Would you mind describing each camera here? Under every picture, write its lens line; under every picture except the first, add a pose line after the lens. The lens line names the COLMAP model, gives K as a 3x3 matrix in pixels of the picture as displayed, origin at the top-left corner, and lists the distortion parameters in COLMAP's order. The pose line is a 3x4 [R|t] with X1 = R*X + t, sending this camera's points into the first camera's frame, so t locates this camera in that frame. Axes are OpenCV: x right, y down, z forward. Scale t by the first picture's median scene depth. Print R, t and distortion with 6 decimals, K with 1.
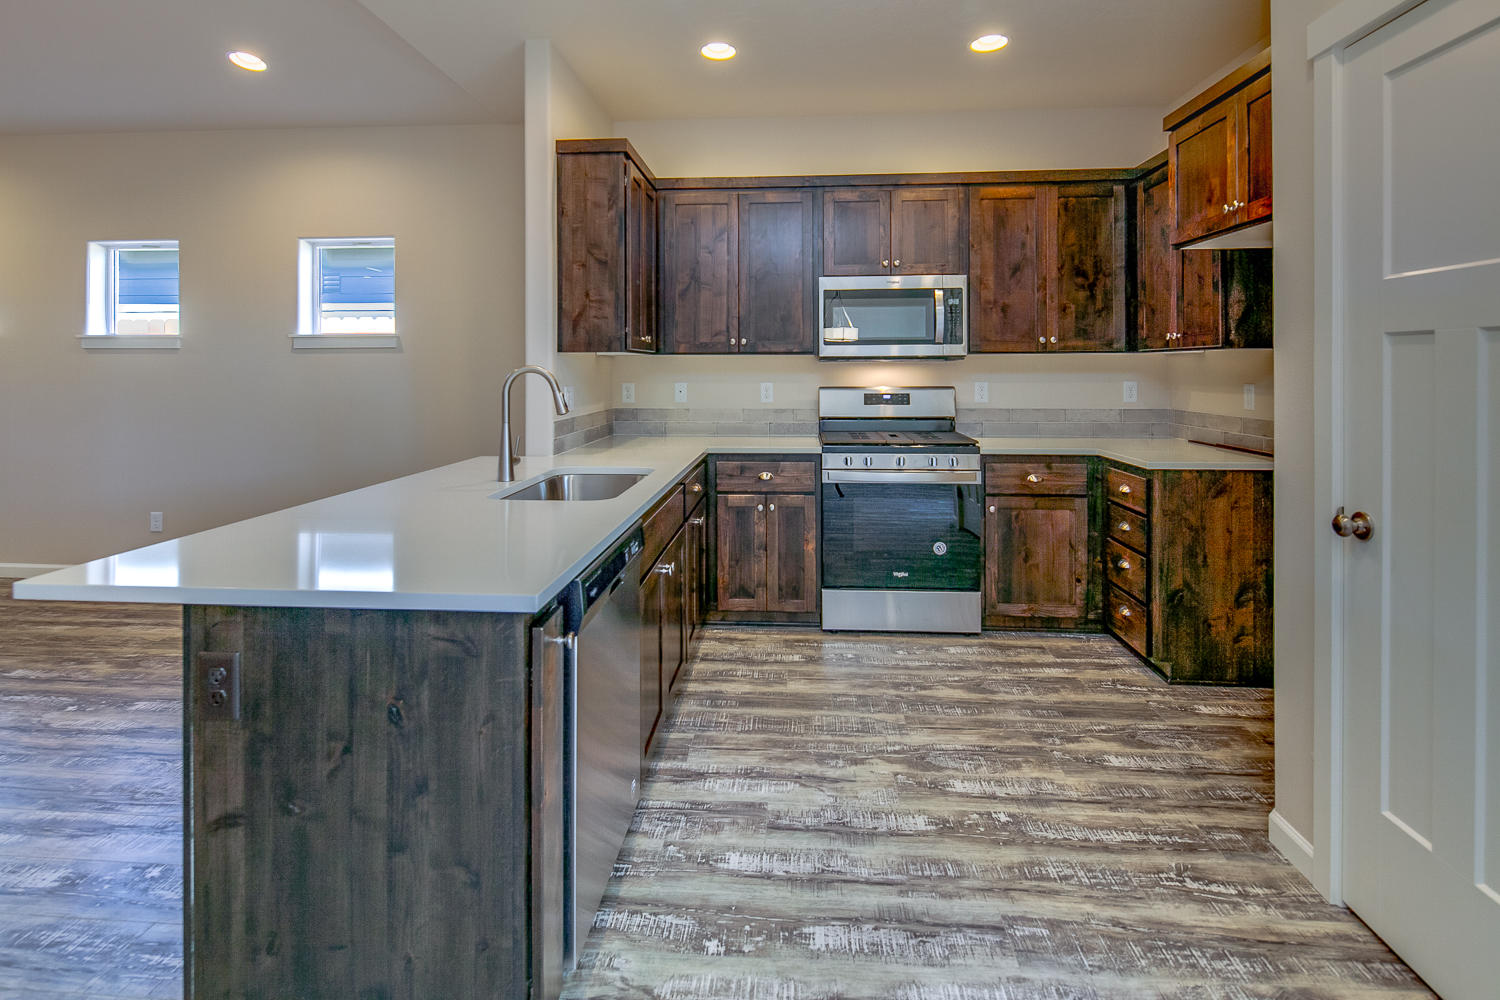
lens RADIAL K [[733.5, 0, 746.4], [0, 733.5, 367.9], [0, 0, 1]] dist [0.000854, -0.001131]
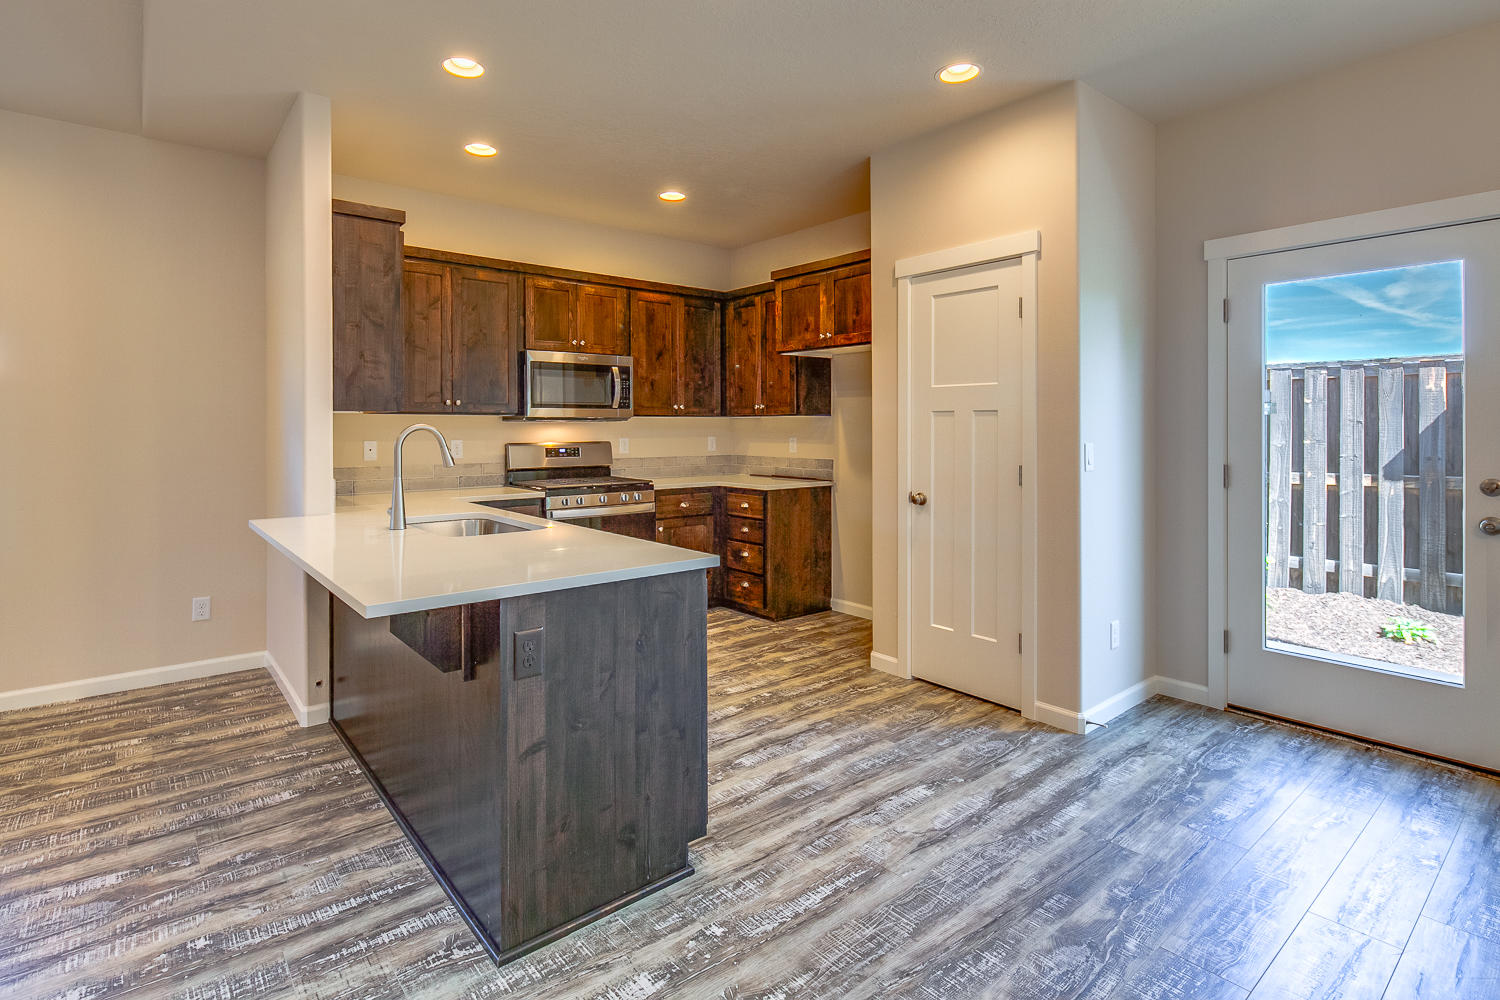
lens RADIAL K [[737.4, 0, 734.4], [0, 737.4, 432.1], [0, 0, 1]] dist [0.001123, -0.000783]
pose [[0.728551, -0.003170, 0.684984, -0.512259], [-0.000791, 0.999985, 0.005470, 0.002056], [-0.684991, -0.004527, 0.728537, -0.104888]]
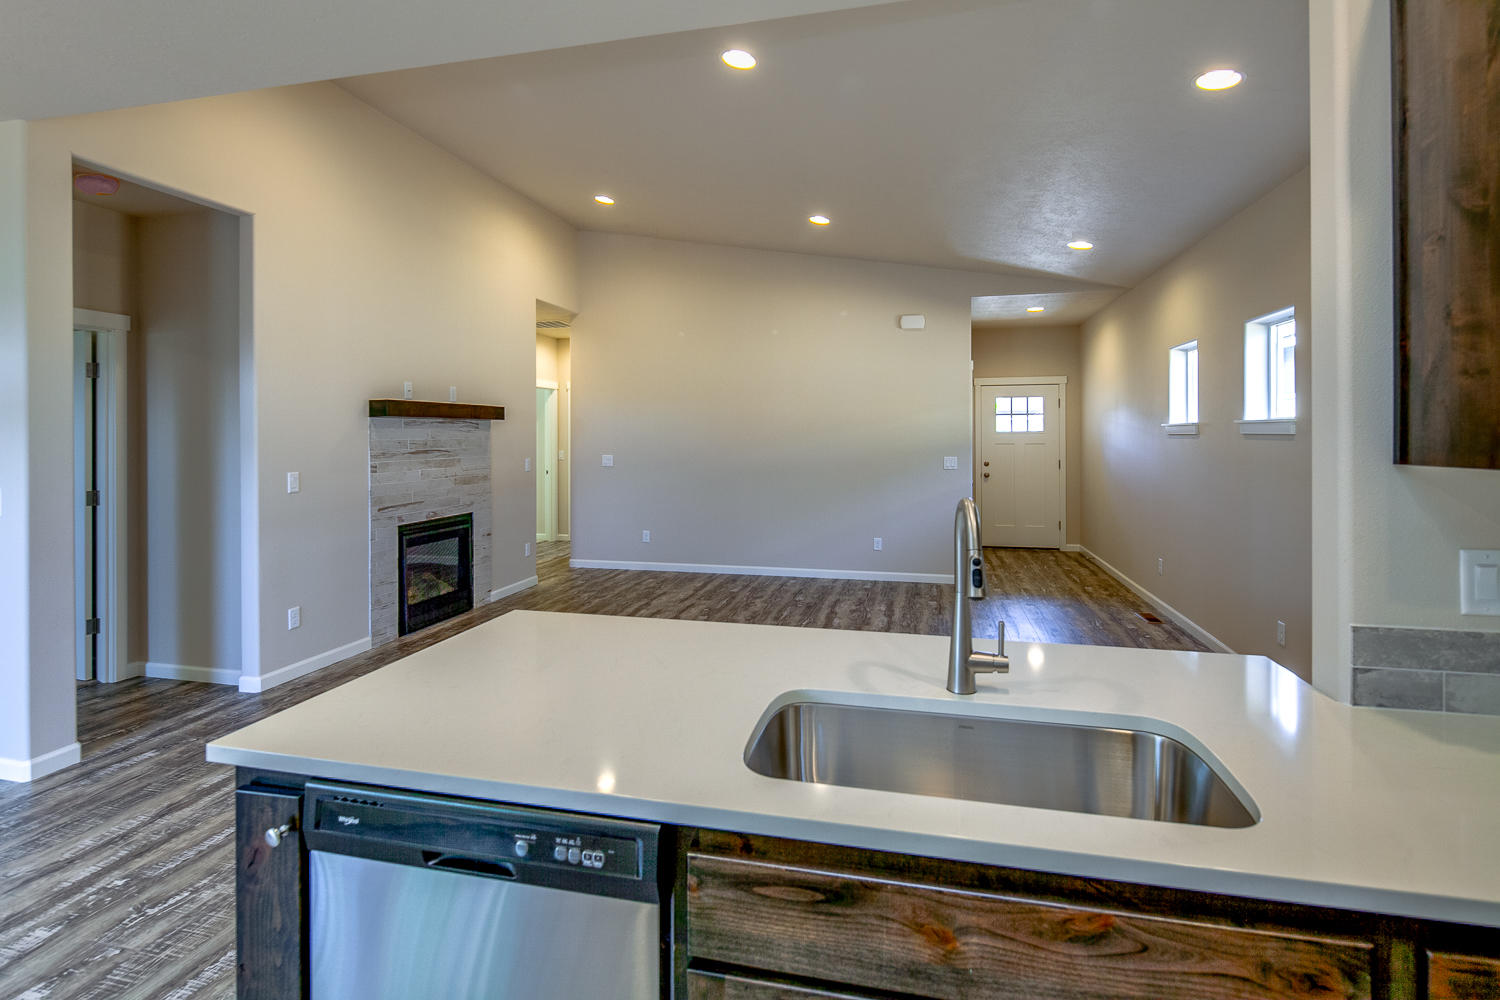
lens RADIAL K [[726.4, 0, 750.4], [0, 726.4, 435.4], [0, 0, 1]] dist [-0.001244, -0.000757]
pose [[-0.162487, 0.002345, -0.986708, 0.196953], [0.003627, 0.999992, 0.001779, -0.037225], [0.986704, -0.003290, -0.162494, 0.663510]]
